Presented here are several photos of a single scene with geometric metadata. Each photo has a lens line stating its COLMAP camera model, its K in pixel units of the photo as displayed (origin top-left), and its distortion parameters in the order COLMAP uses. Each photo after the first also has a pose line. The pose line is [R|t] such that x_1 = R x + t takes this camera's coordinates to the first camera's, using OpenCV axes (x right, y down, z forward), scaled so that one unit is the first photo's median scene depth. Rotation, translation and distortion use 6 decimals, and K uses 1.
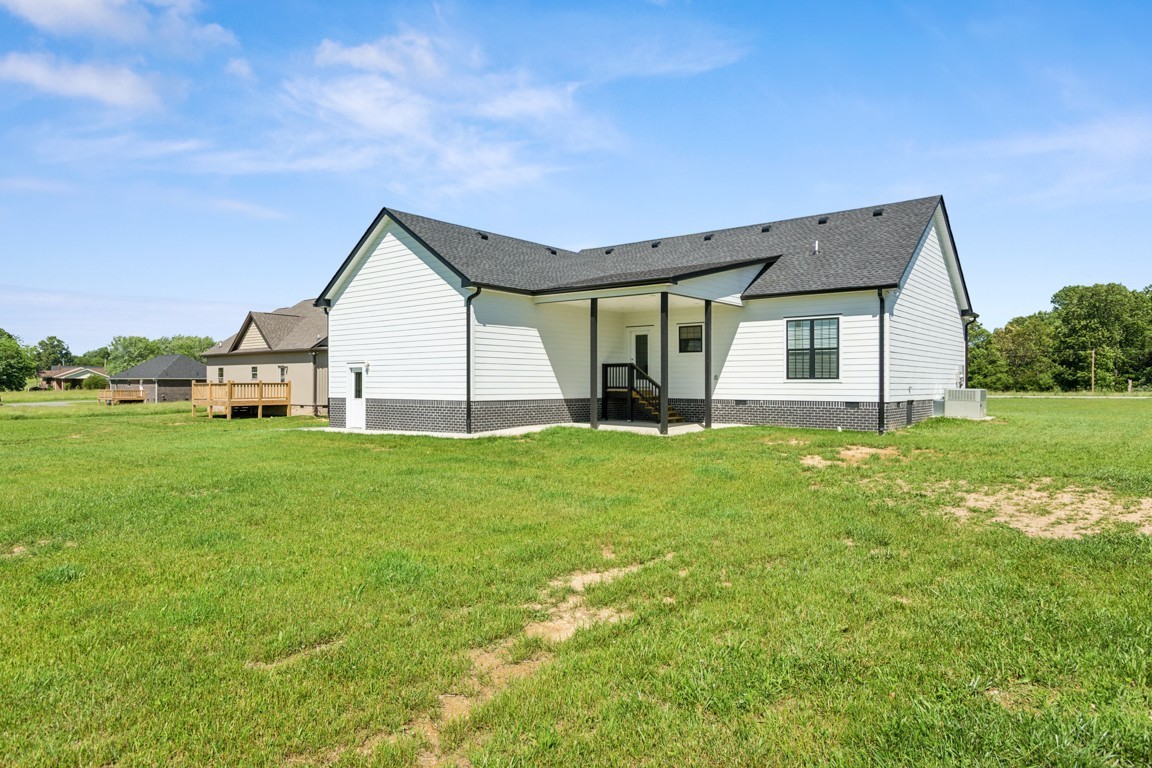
lens RADIAL K [[698.4, 0, 577.3], [0, 698.4, 382.2], [0, 0, 1]] dist [-0.006126, 0.003758]
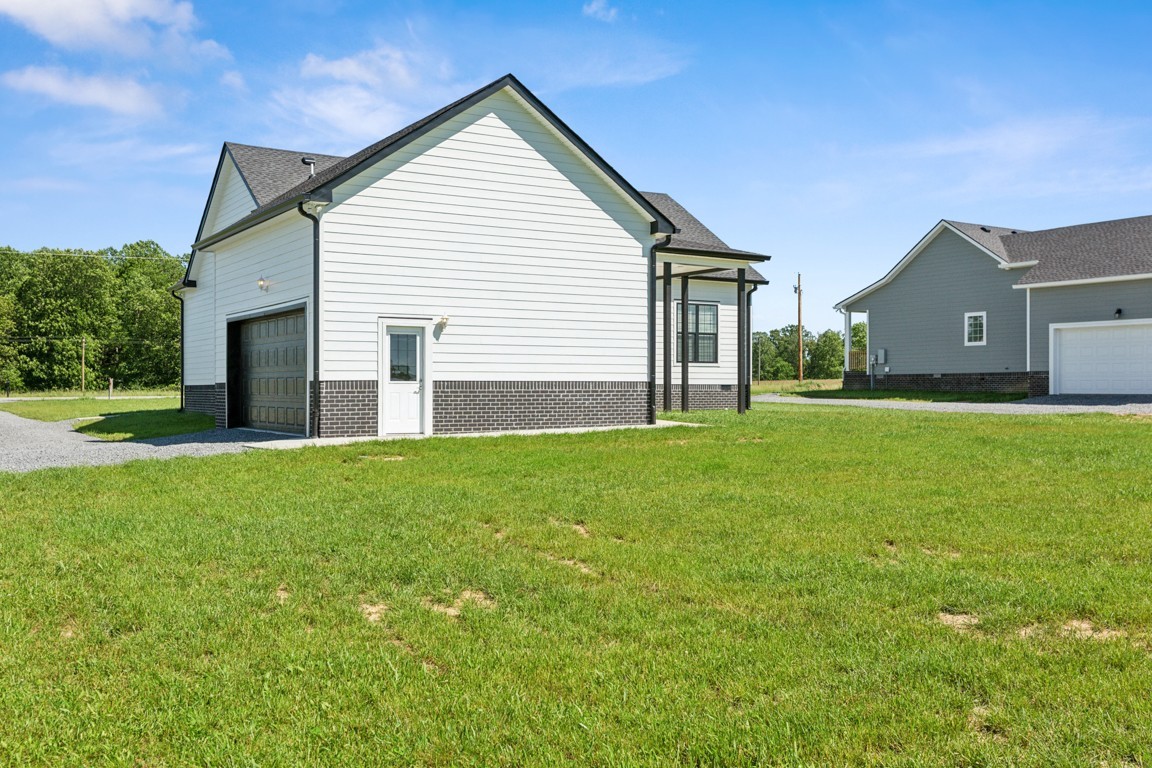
lens RADIAL K [[1081.0, 0, 536.4], [0, 1081.0, 376.3], [0, 0, 1]] dist [-0.009605, 0.000000]
pose [[0.353481, 0.009647, 0.935392, -1.191646], [-0.002843, 0.999953, -0.009239, 0.029356], [-0.935437, 0.000607, 0.353492, 0.648527]]
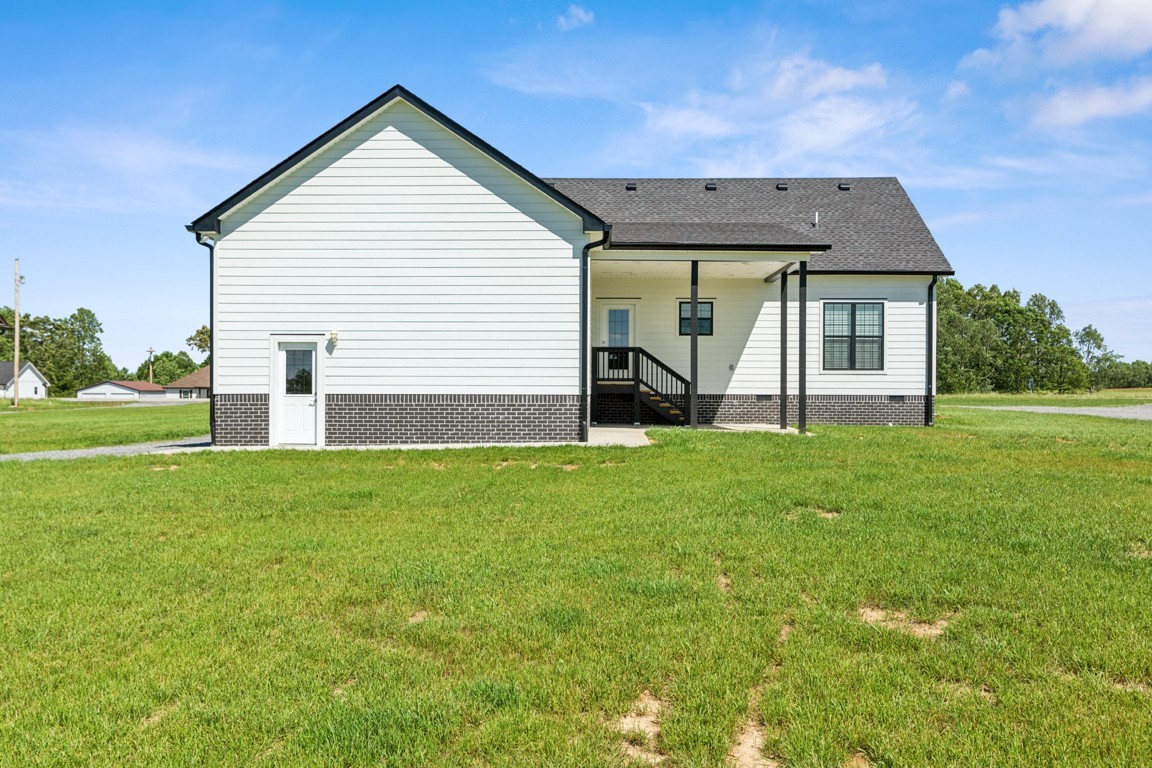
lens RADIAL K [[1009.7, 0, 573.2], [0, 1009.7, 385.8], [0, 0, 1]] dist [-0.010221, -0.005196]
pose [[0.790189, 0.002717, 0.612858, -0.714681], [-0.004337, 0.999990, 0.001159, 0.015046], [-0.612848, -0.003574, 0.790192, 0.200571]]
